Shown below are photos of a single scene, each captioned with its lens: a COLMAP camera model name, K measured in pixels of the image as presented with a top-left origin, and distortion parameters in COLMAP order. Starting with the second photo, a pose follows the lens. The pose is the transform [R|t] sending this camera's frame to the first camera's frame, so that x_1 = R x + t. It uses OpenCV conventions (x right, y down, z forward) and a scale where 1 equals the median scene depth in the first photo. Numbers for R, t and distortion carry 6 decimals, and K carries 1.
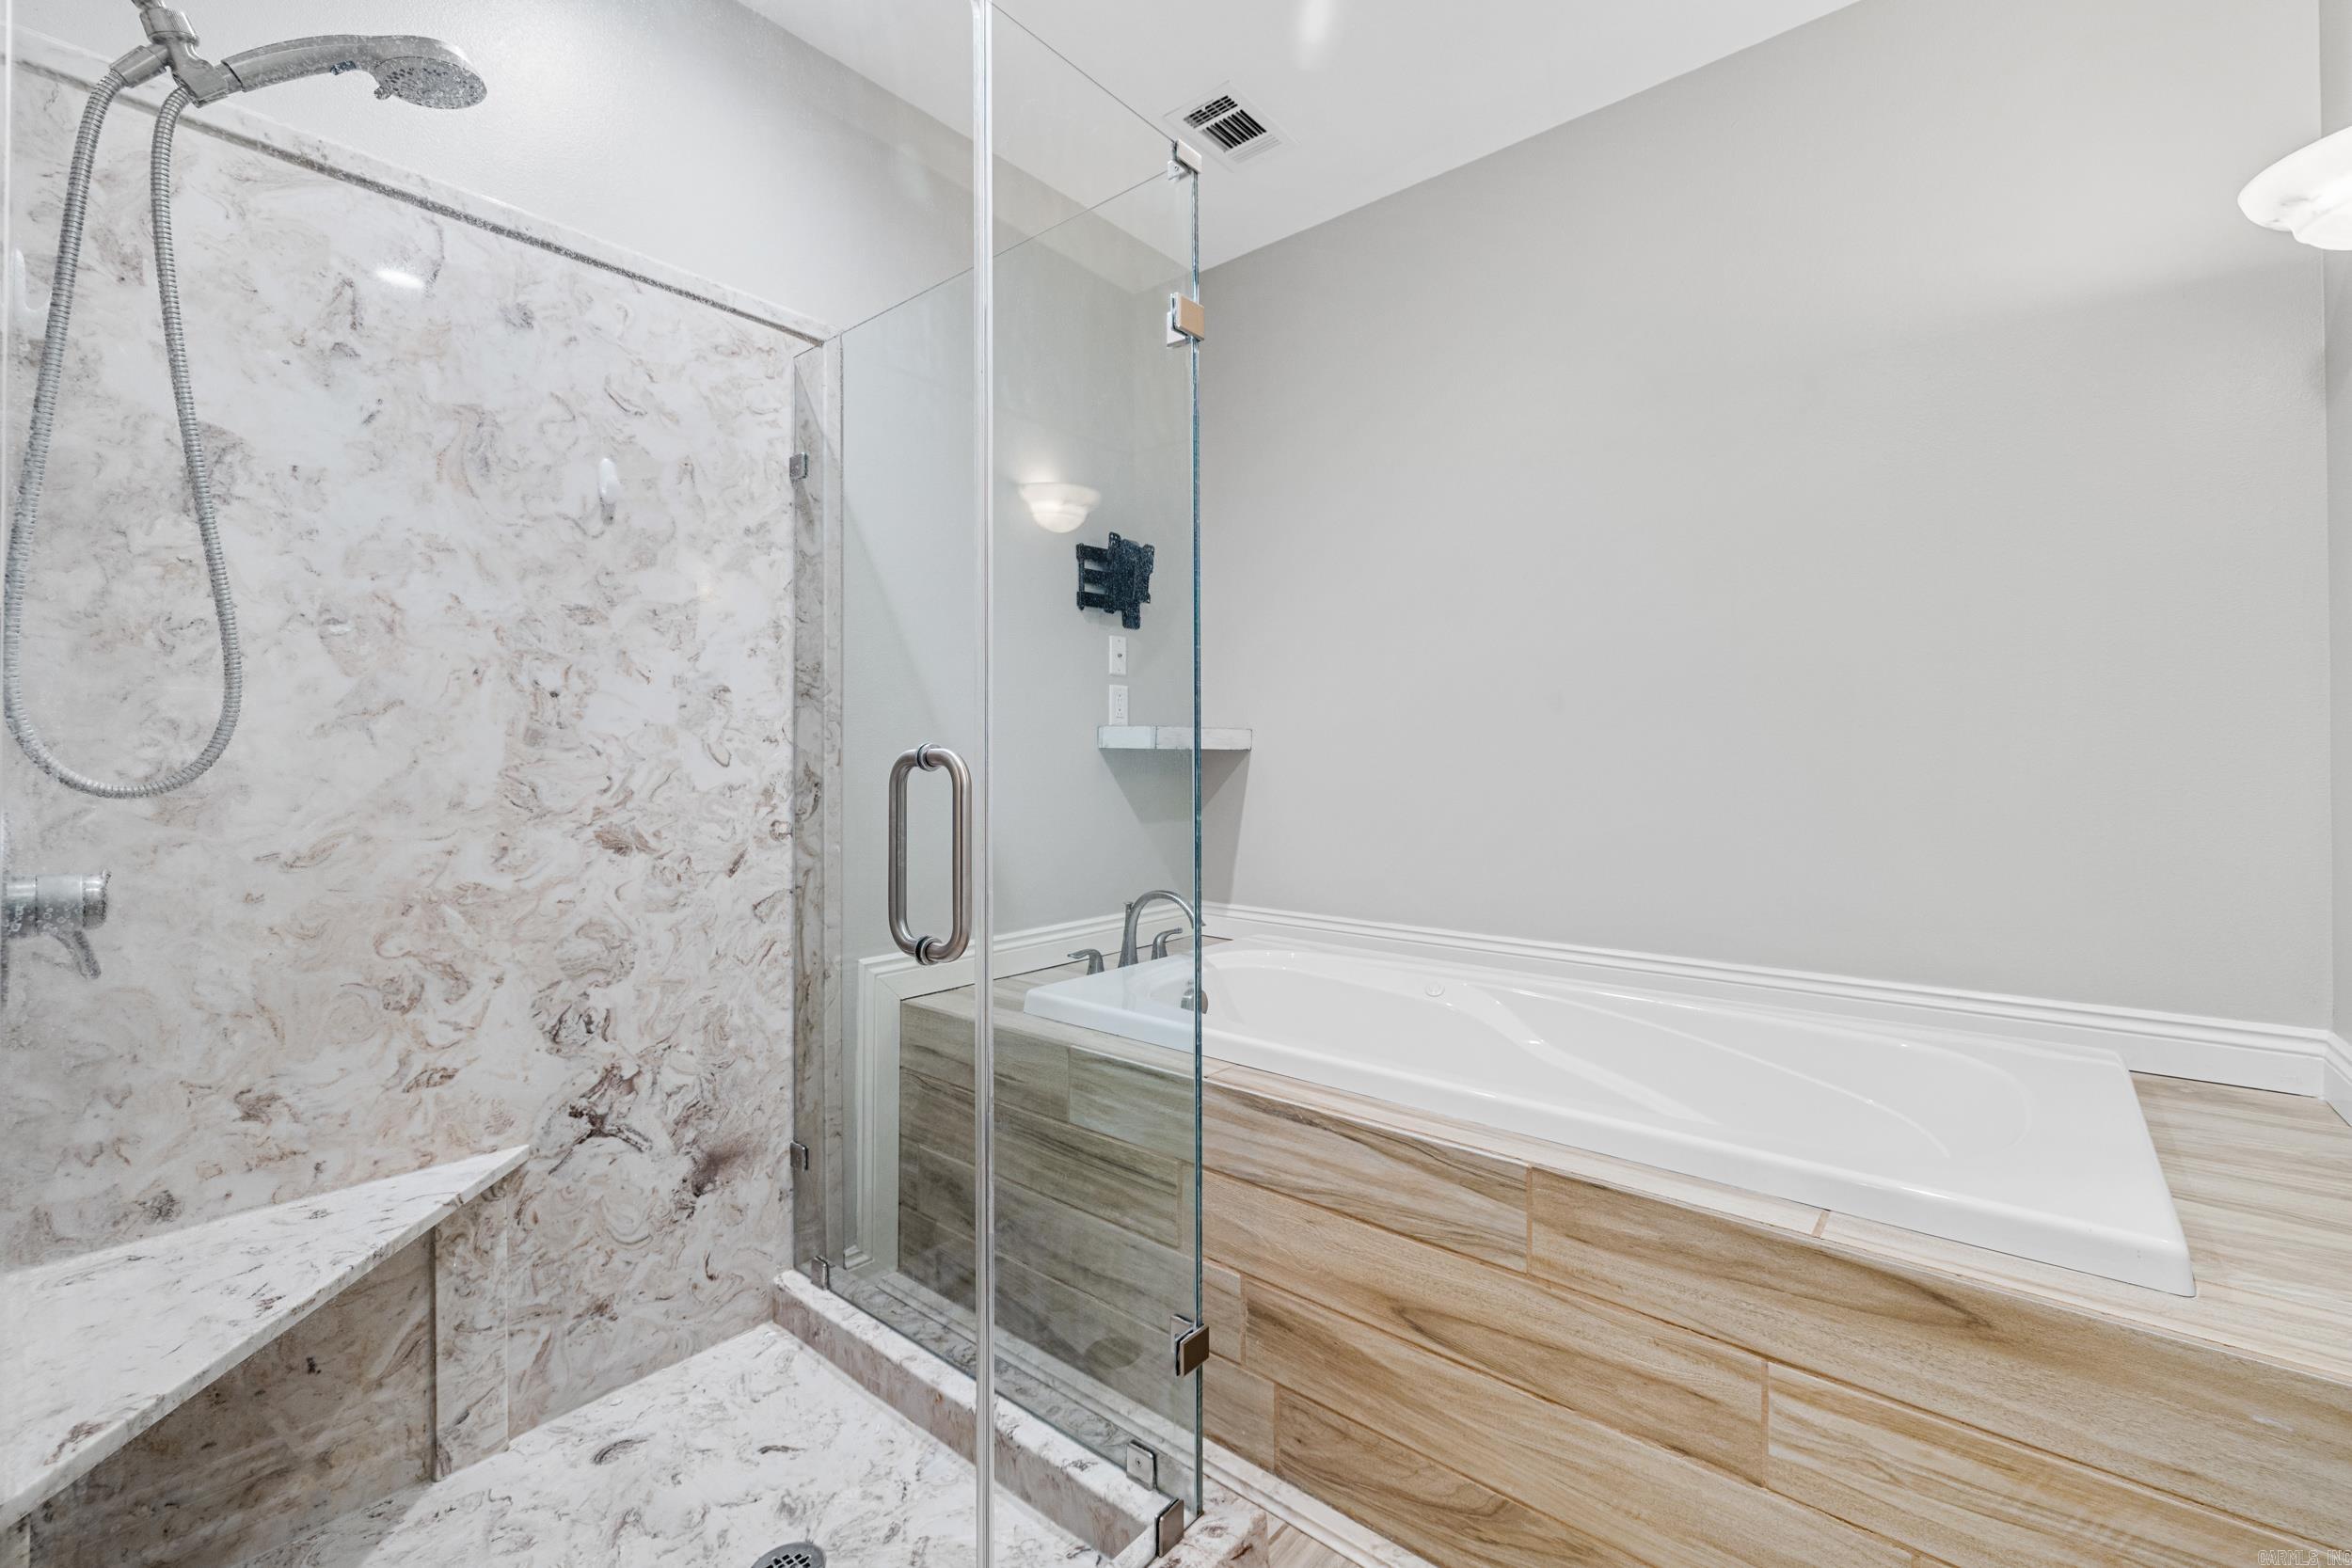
lens RADIAL K [[979.3, 0, 1177.4], [0, 979.3, 767.0], [0, 0, 1]] dist [0.000679, -0.000799]
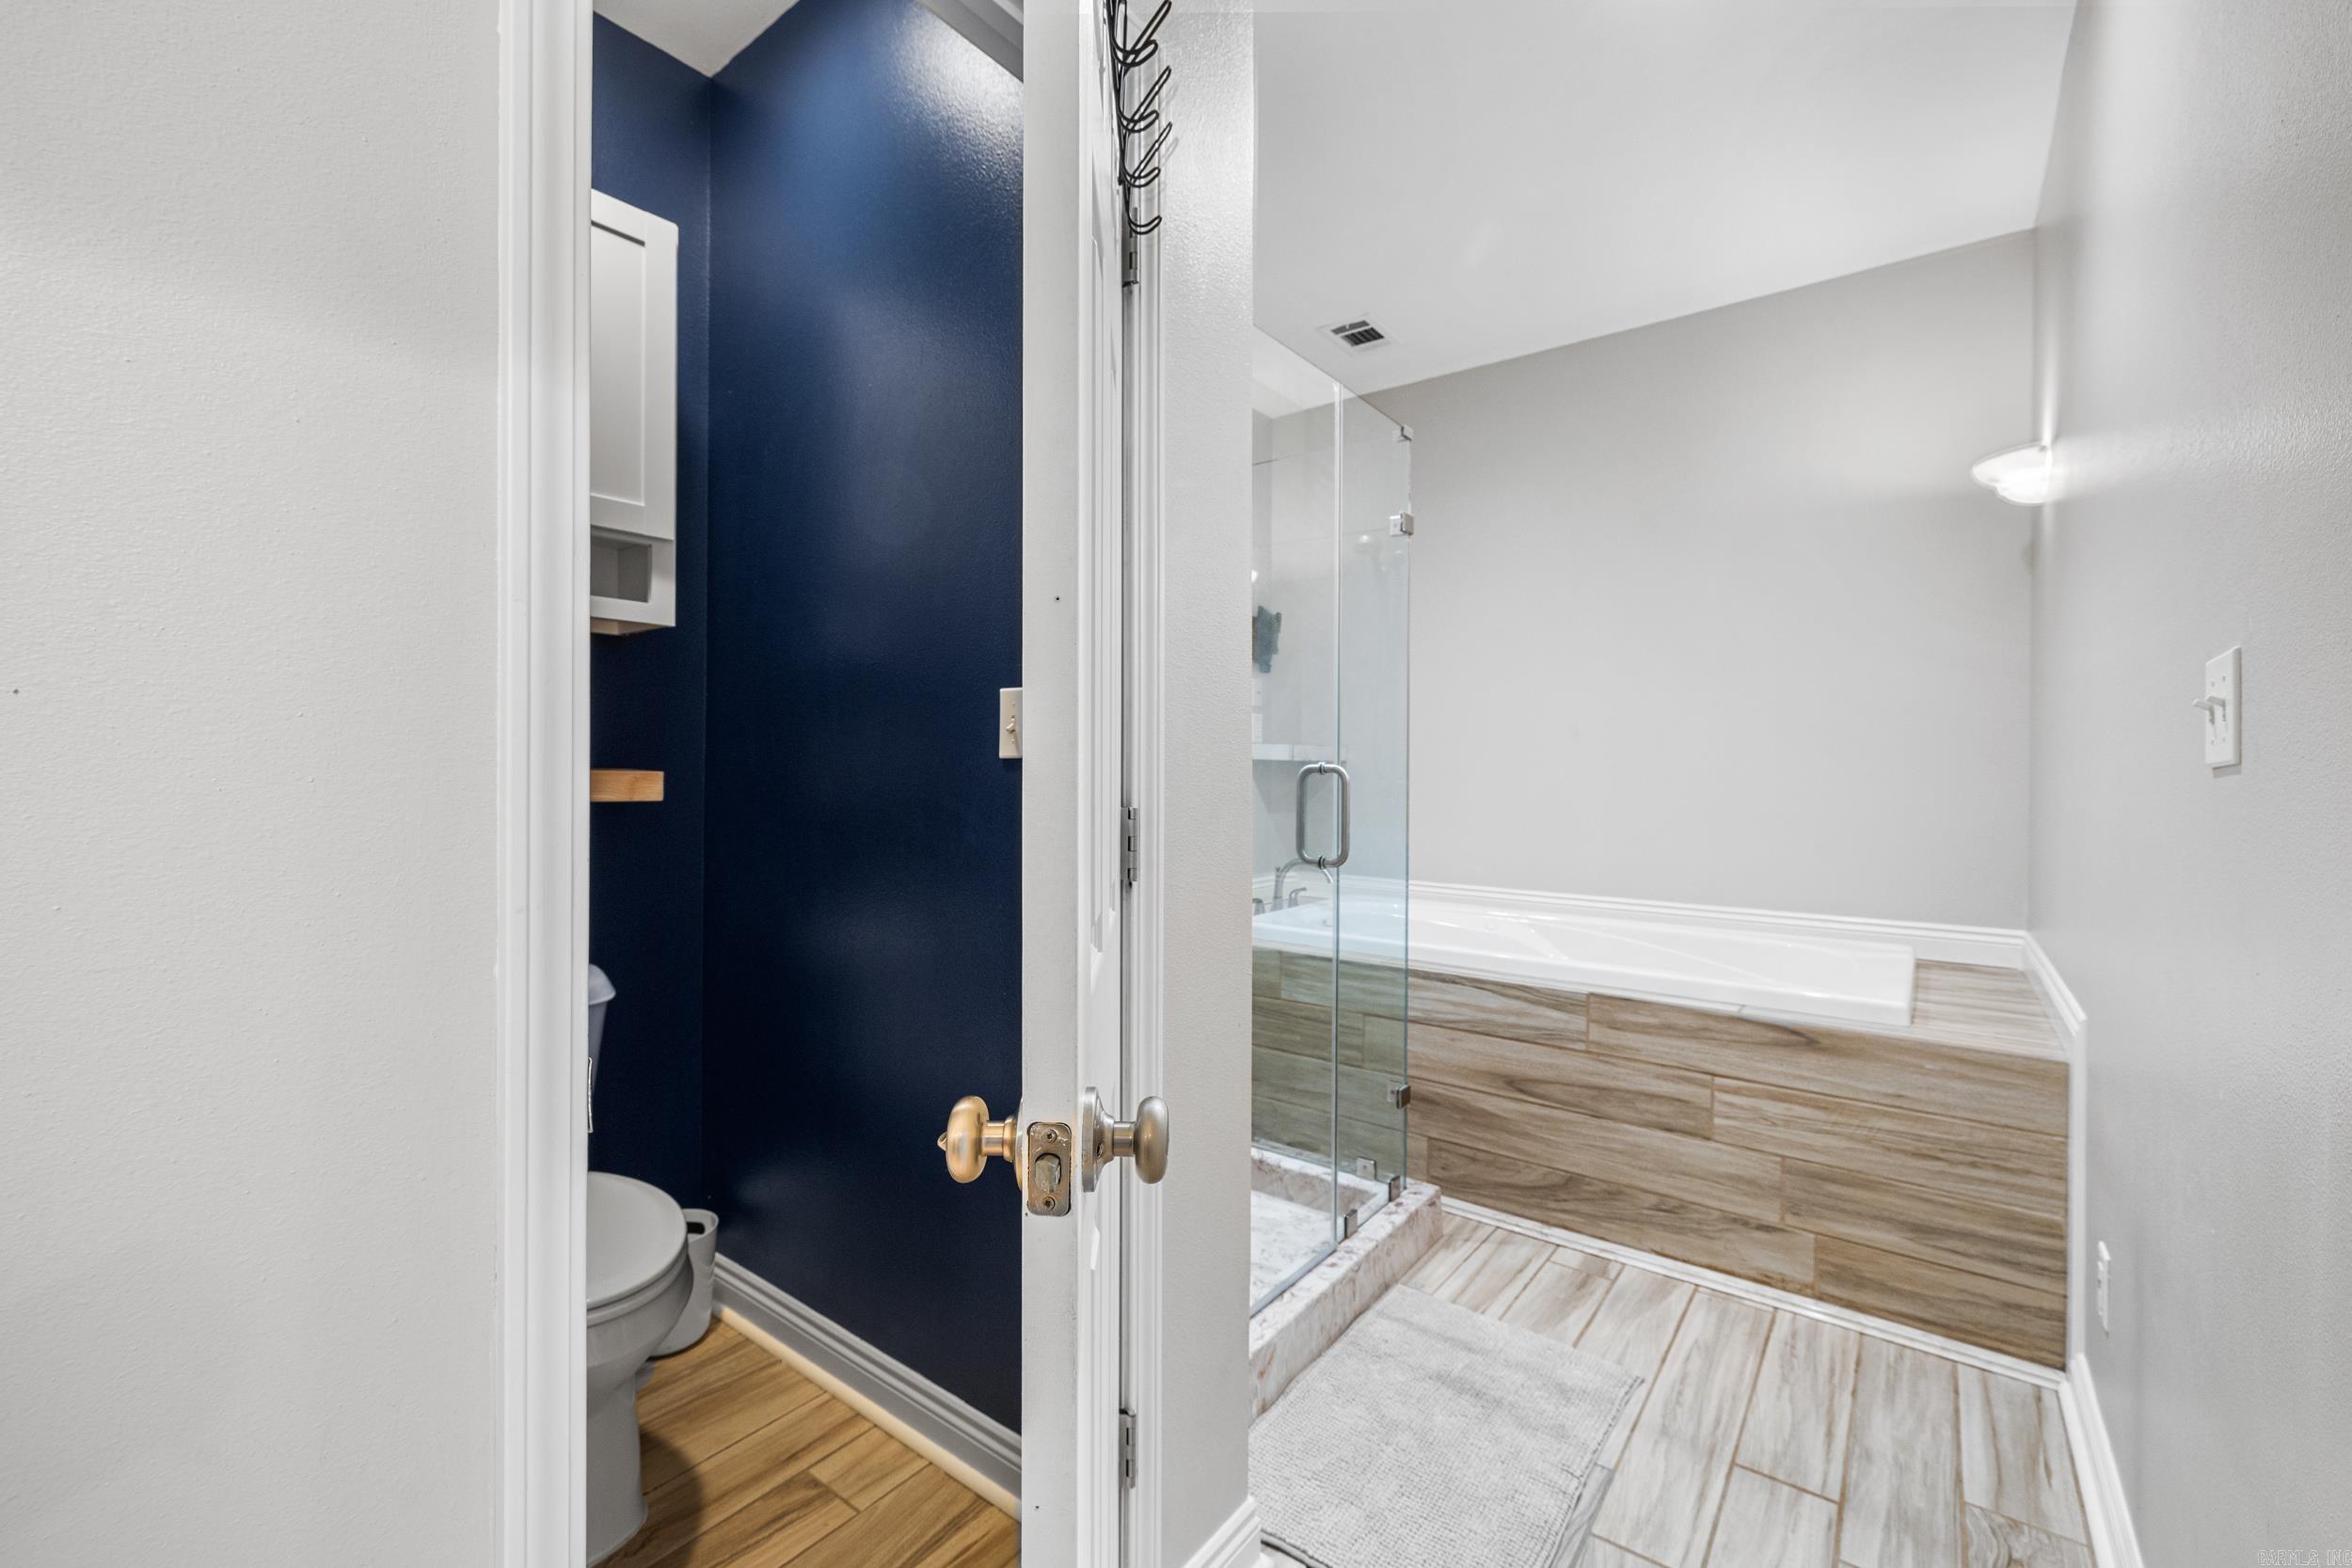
lens RADIAL K [[979.3, 0, 1174.2], [0, 979.3, 783.9], [0, 0, 1]] dist [0.000679, -0.000799]
pose [[0.998206, 0.008434, 0.059269, -0.527180], [-0.009226, 0.999872, 0.013105, -0.001837], [-0.059151, -0.013628, 0.998156, -0.782034]]
